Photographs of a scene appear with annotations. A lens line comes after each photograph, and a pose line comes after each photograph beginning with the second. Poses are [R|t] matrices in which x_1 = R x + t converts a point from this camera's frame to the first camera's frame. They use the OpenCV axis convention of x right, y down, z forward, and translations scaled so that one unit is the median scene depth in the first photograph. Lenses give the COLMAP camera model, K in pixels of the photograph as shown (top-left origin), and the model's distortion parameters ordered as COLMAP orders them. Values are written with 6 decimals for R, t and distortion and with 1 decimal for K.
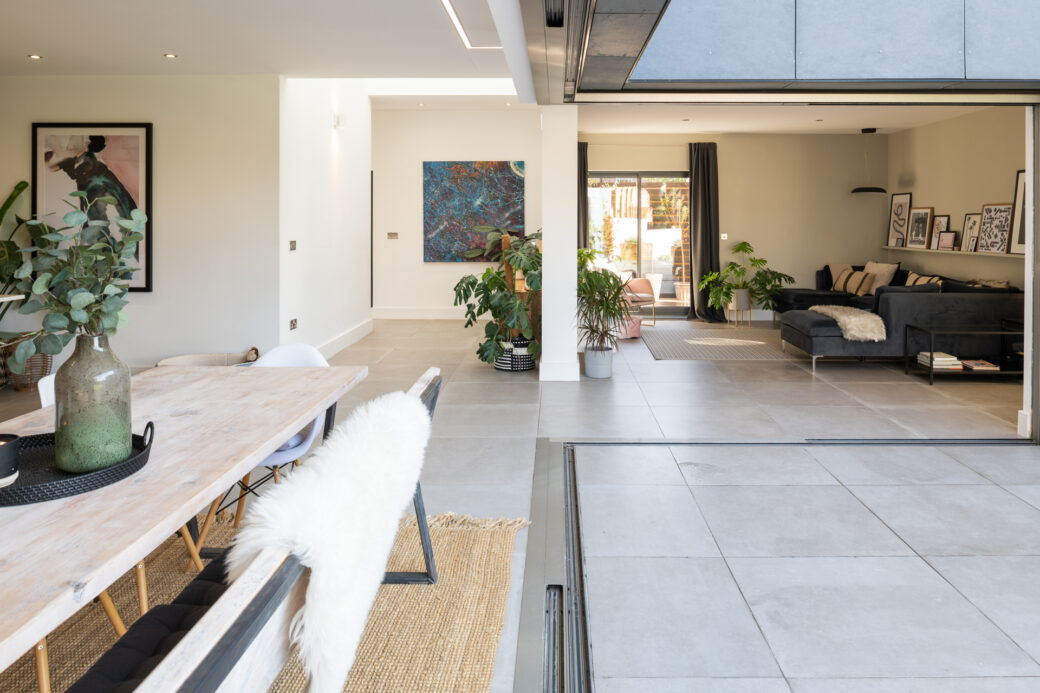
lens RADIAL K [[731.4, 0, 552.3], [0, 731.4, 225.3], [0, 0, 1]] dist [0.007767, -0.027390]
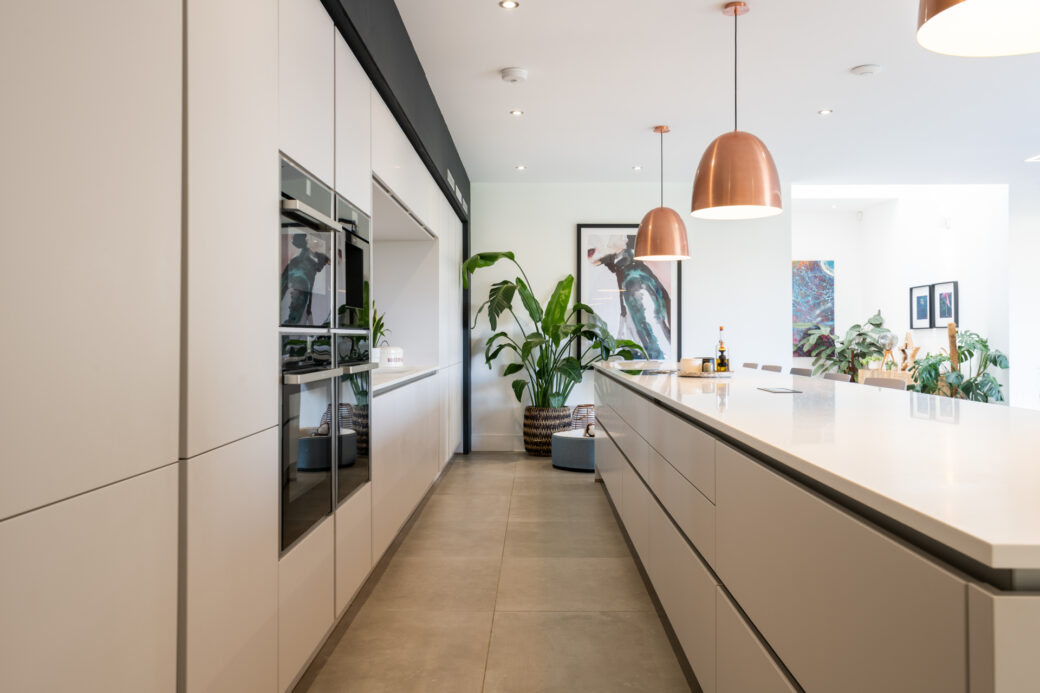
lens RADIAL K [[831.6, 0, 526.6], [0, 831.6, 329.5], [0, 0, 1]] dist [0.017013, 0.004856]
pose [[0.999994, -0.002013, 0.002663, -0.561891], [0.002053, 0.999883, -0.015132, 0.032739], [-0.002632, 0.015137, 0.999882, -0.223111]]
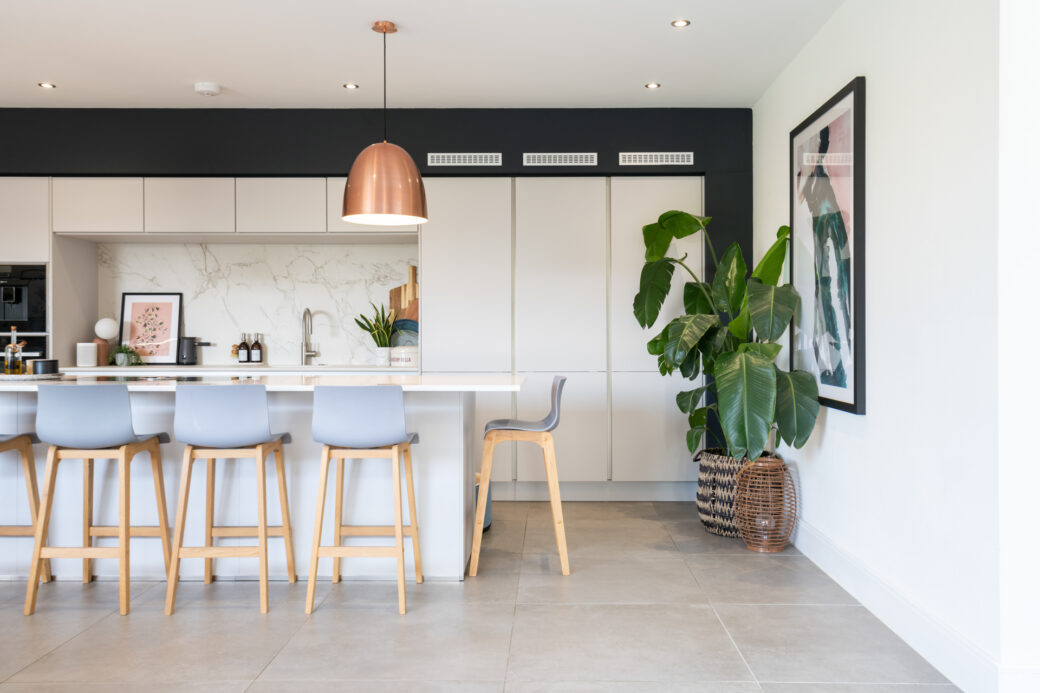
lens RADIAL K [[877.2, 0, 524.0], [0, 877.2, 341.4], [0, 0, 1]] dist [0.032298, 0.000364]
pose [[-0.013114, 0.002304, -0.999911, 0.039954], [-0.008273, 0.999963, 0.002413, 0.029118], [0.999880, 0.008304, -0.013094, 0.549097]]
